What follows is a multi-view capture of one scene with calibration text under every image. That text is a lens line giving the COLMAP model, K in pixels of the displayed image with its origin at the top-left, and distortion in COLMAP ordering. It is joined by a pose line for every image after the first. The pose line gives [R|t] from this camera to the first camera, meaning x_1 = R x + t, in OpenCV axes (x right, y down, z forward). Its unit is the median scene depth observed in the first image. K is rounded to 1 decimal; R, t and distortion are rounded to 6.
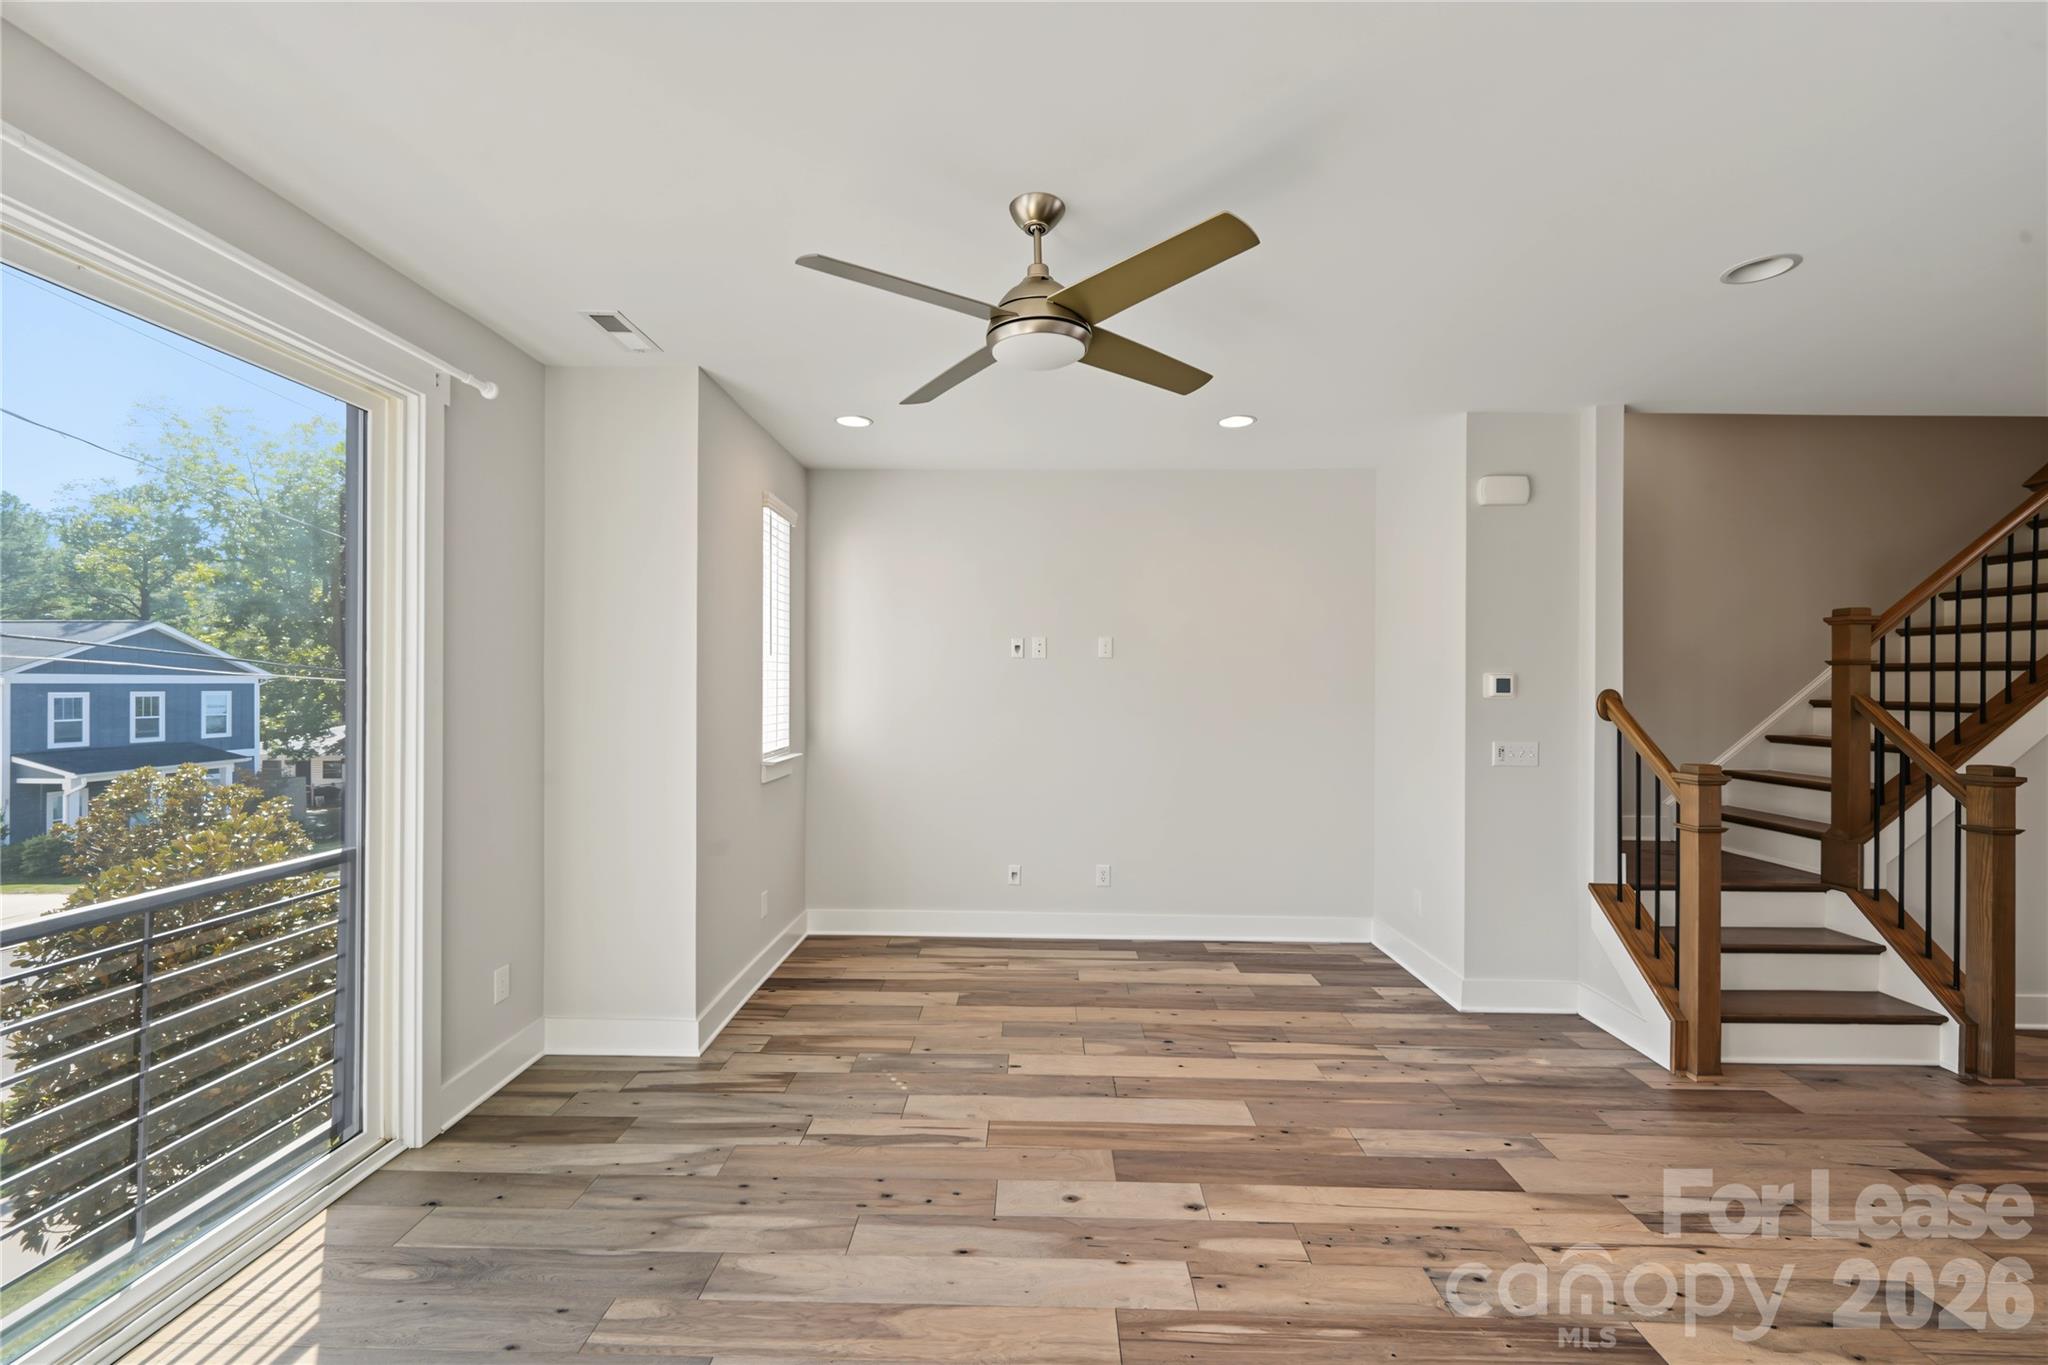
lens RADIAL K [[824.7, 0, 1019.2], [0, 824.7, 684.7], [0, 0, 1]] dist [0.001618, -0.000653]
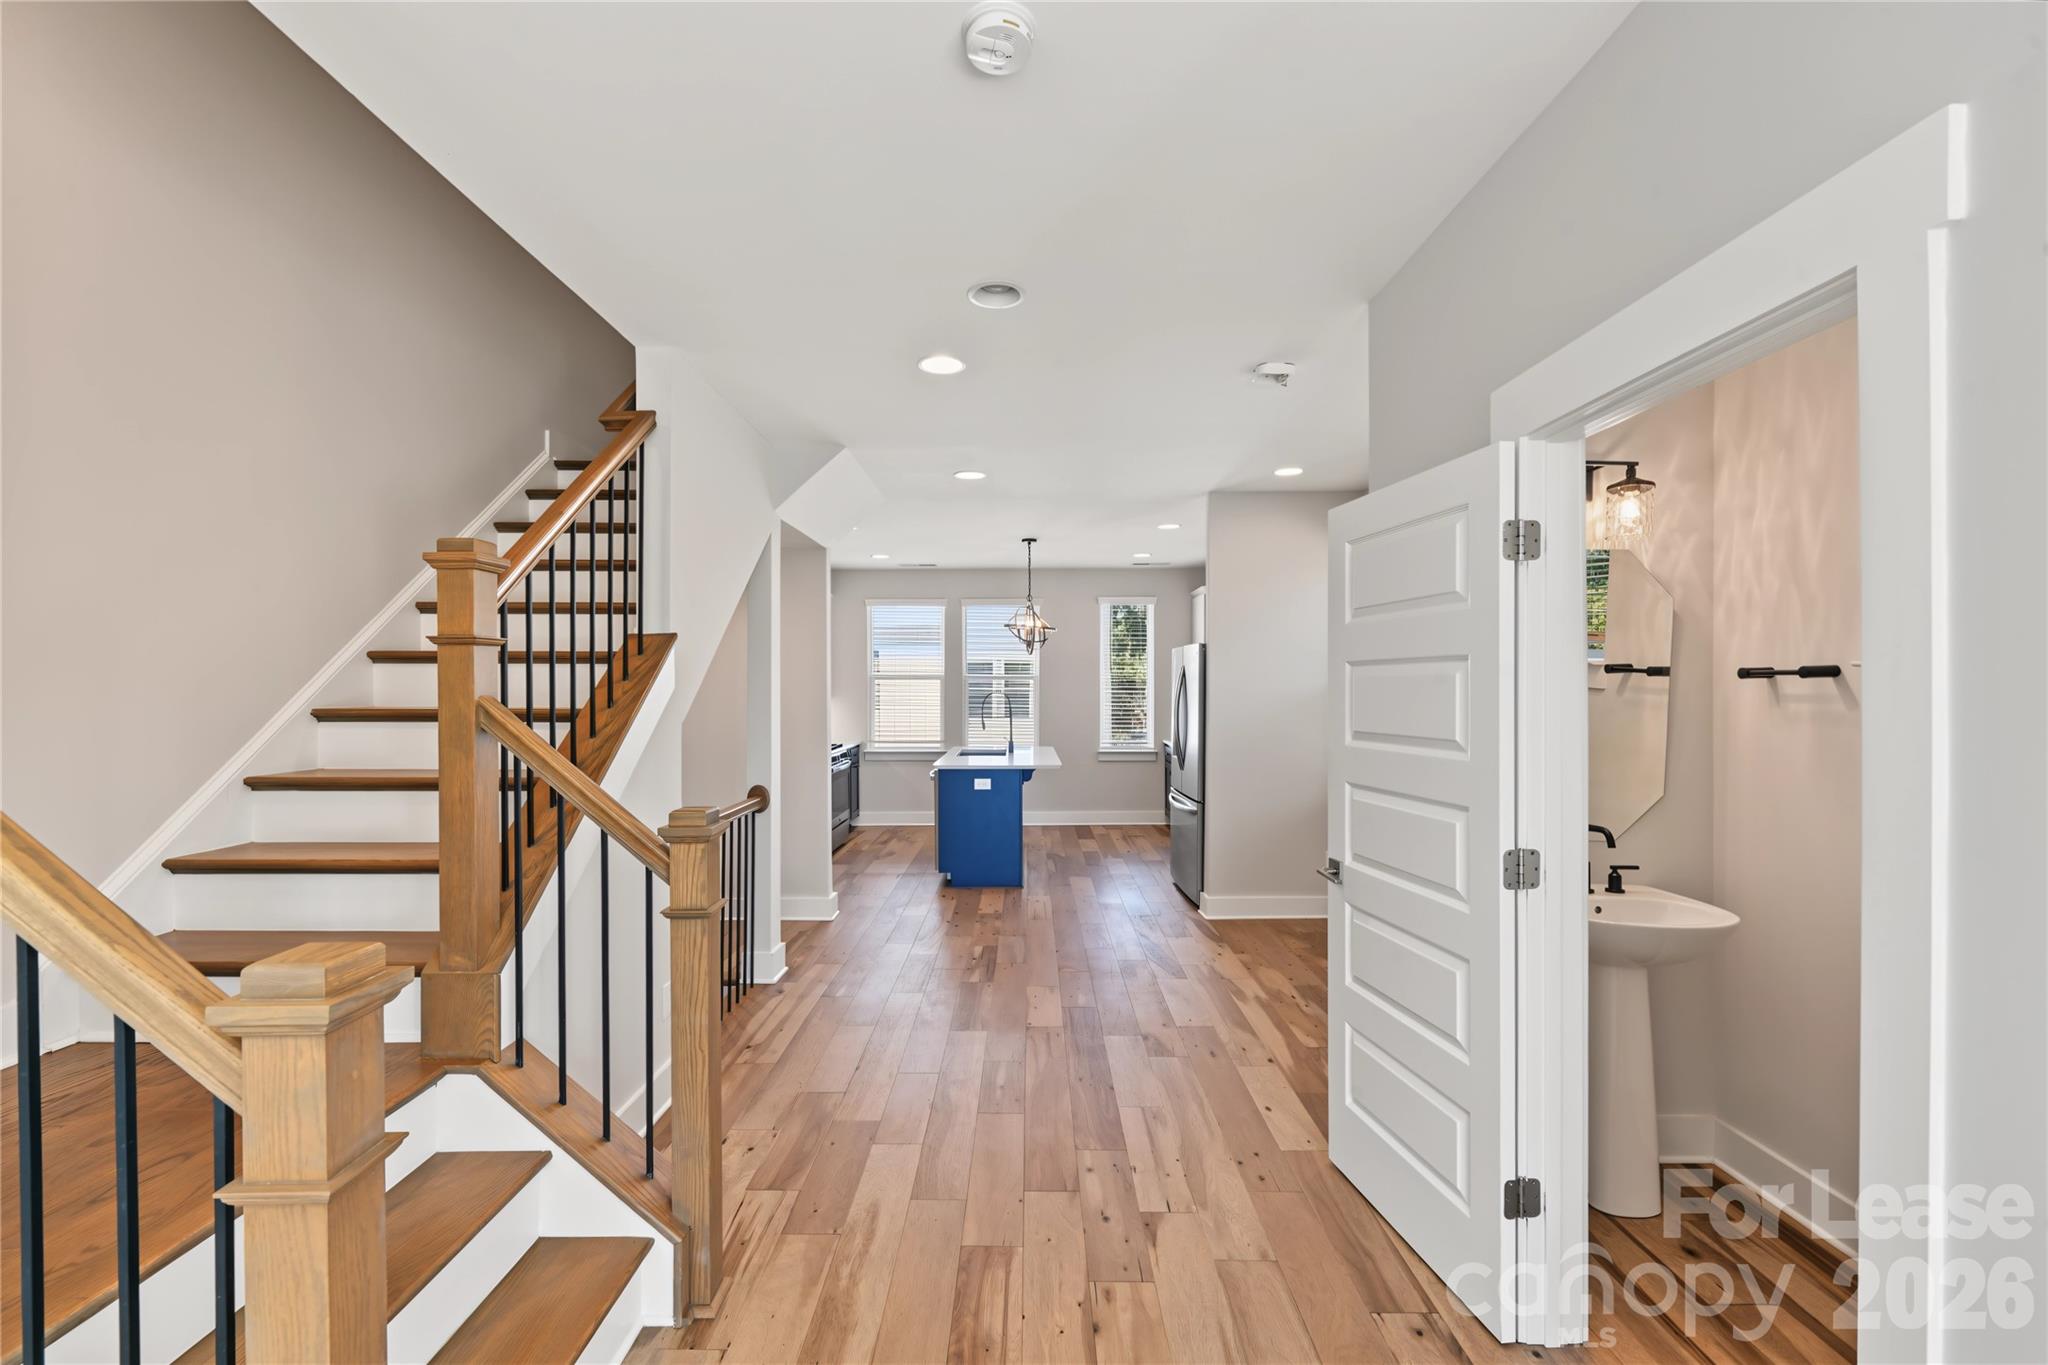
lens RADIAL K [[840.4, 0, 1025.6], [0, 840.4, 690.0], [0, 0, 1]] dist [0.004860, -0.000291]
pose [[-0.018481, -0.010245, 0.999777, 0.523504], [0.004593, 0.999936, 0.010332, 0.002190], [-0.999819, 0.004783, -0.018433, 0.752467]]
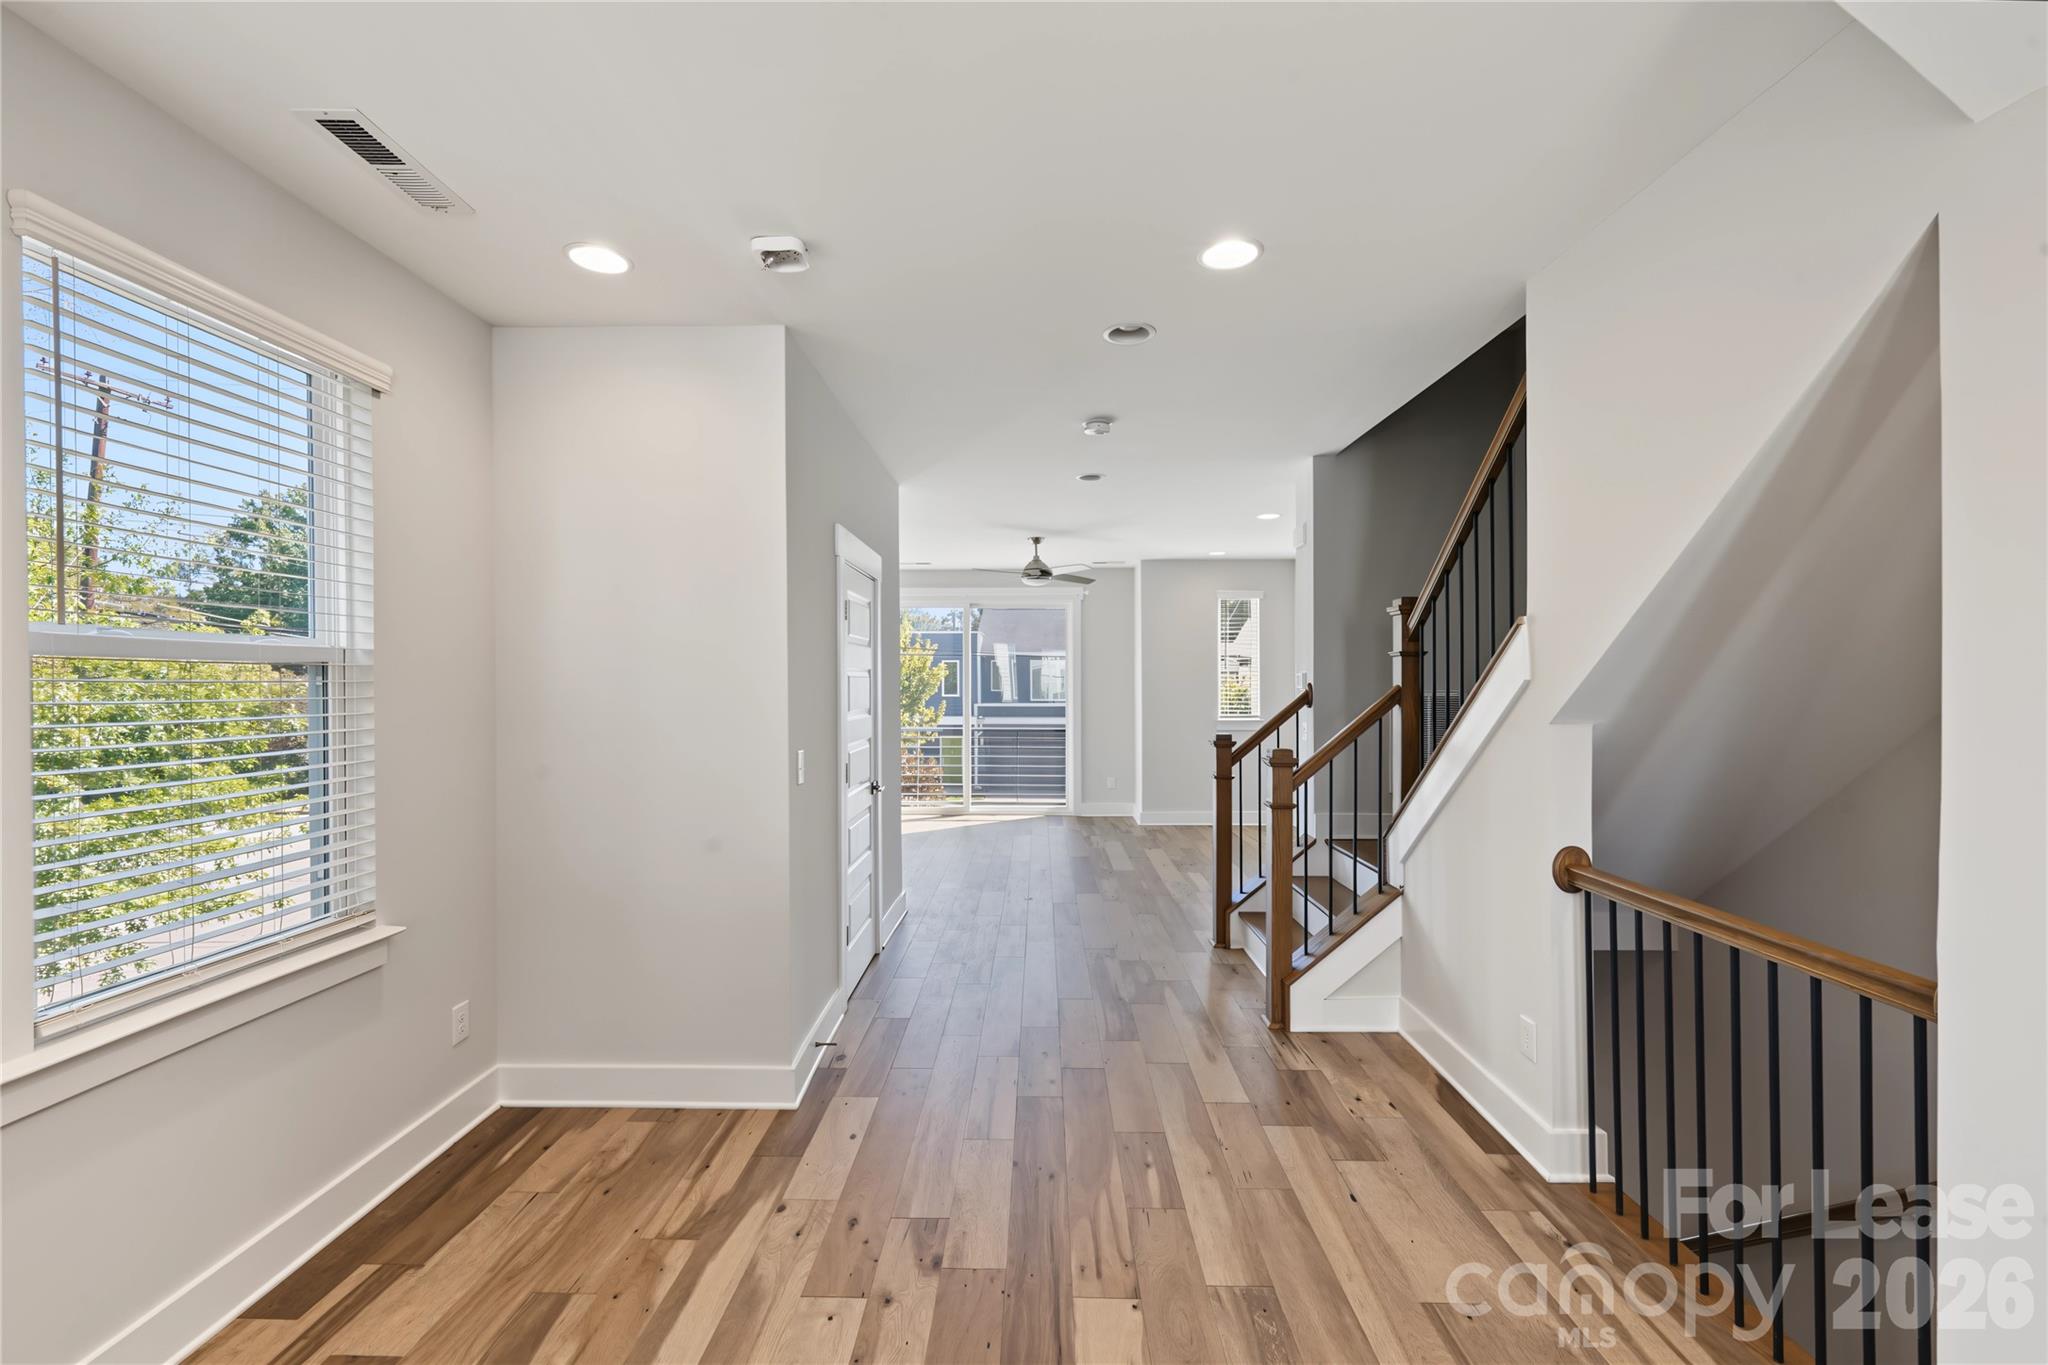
lens RADIAL K [[834.4, 0, 1022.7], [0, 834.4, 685.6], [0, 0, 1]] dist [-0.004177, -0.000605]
pose [[0.000922, -0.003025, -0.999995, 2.307030], [0.000736, 0.999995, -0.003024, 0.016309], [0.999999, -0.000734, 0.000924, 0.642521]]
